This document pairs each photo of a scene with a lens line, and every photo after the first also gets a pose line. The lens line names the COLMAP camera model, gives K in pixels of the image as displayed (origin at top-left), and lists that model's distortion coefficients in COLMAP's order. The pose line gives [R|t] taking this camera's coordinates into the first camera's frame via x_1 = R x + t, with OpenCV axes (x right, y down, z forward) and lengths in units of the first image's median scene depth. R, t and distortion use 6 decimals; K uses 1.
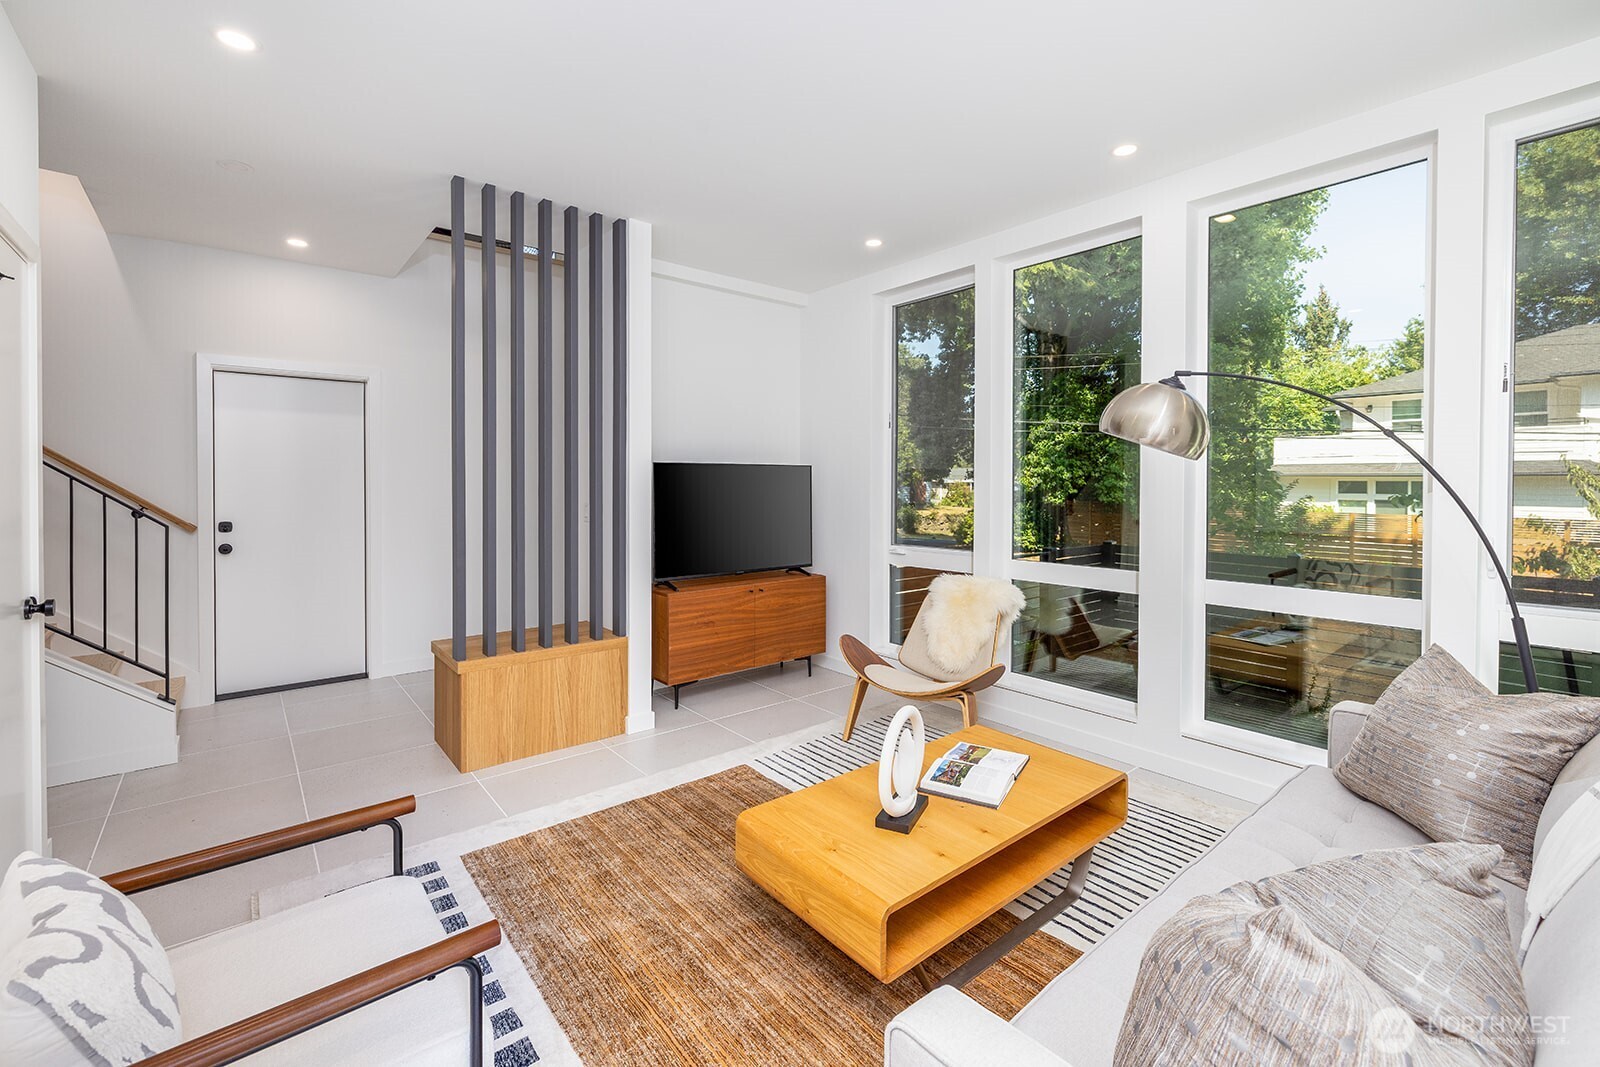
lens RADIAL K [[684.7, 0, 790.3], [0, 684.7, 491.2], [0, 0, 1]] dist [-0.000132, -0.000125]
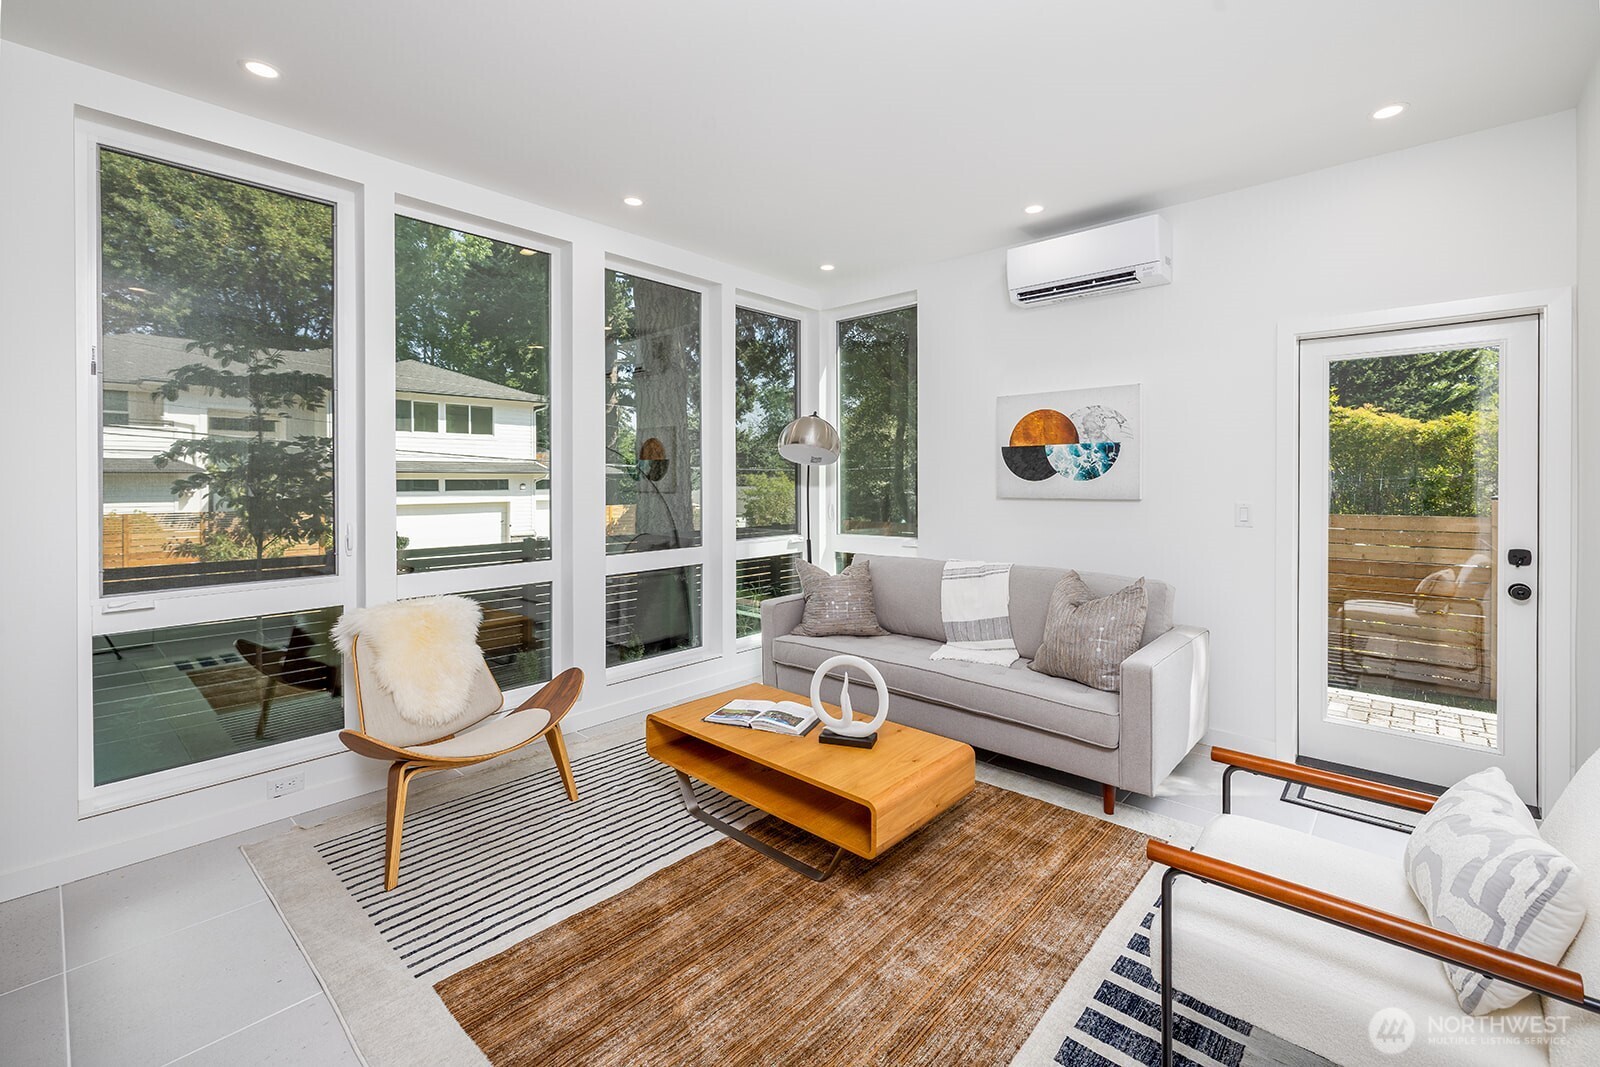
lens RADIAL K [[684.7, 0, 813.5], [0, 684.7, 483.5], [0, 0, 1]] dist [-0.000132, -0.000125]
pose [[-0.173125, -0.001977, 0.984898, -0.442965], [0.009264, 0.999950, 0.003636, -0.005120], [-0.984856, 0.009754, -0.173099, 0.525332]]
